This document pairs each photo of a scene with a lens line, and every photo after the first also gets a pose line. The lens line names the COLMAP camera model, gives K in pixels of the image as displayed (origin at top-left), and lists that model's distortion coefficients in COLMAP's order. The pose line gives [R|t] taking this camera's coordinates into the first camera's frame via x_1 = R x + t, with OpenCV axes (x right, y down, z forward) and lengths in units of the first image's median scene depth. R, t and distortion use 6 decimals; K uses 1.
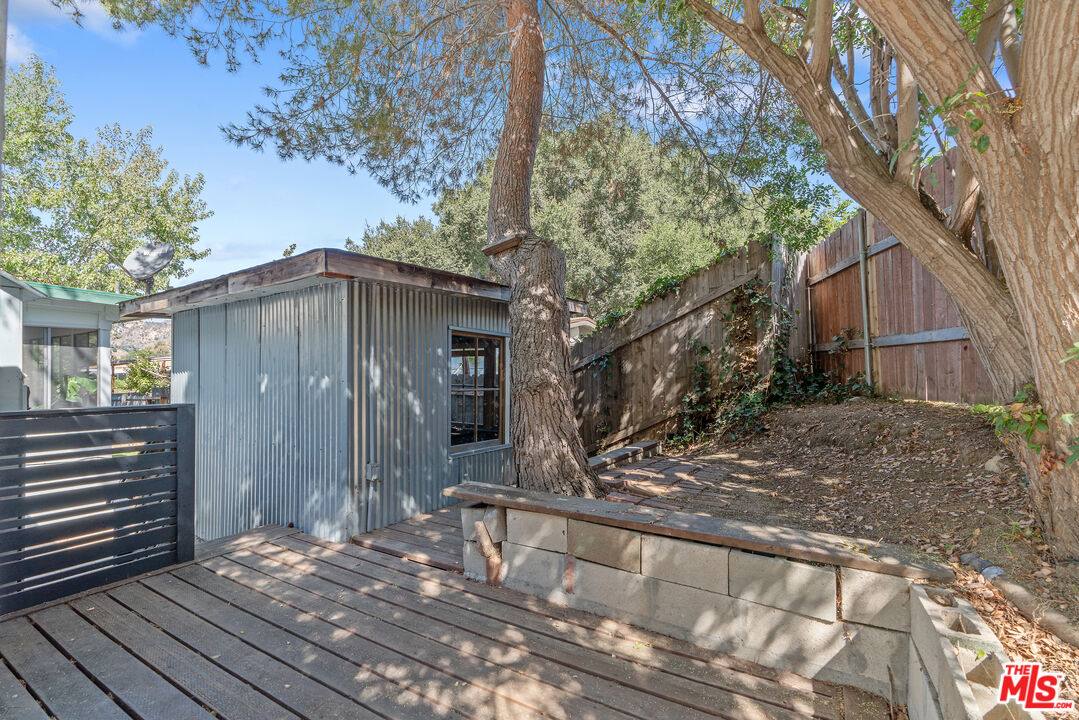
lens RADIAL K [[477.6, 0, 537.4], [0, 477.6, 363.1], [0, 0, 1]] dist [-0.011756, 0.001548]
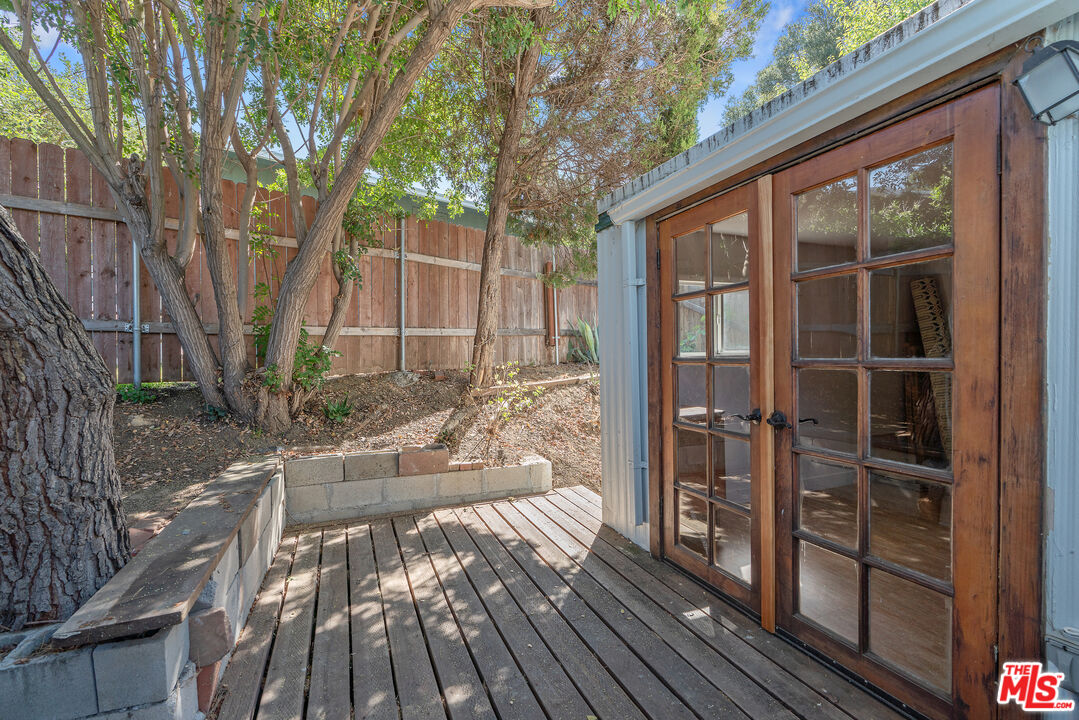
lens RADIAL K [[477.6, 0, 540.8], [0, 477.6, 358.3], [0, 0, 1]] dist [-0.011756, 0.001548]
pose [[-0.800652, -0.003725, 0.599119, -1.110359], [-0.008517, 0.999950, -0.005164, 0.023858], [-0.599070, -0.009237, -0.800644, 1.726190]]
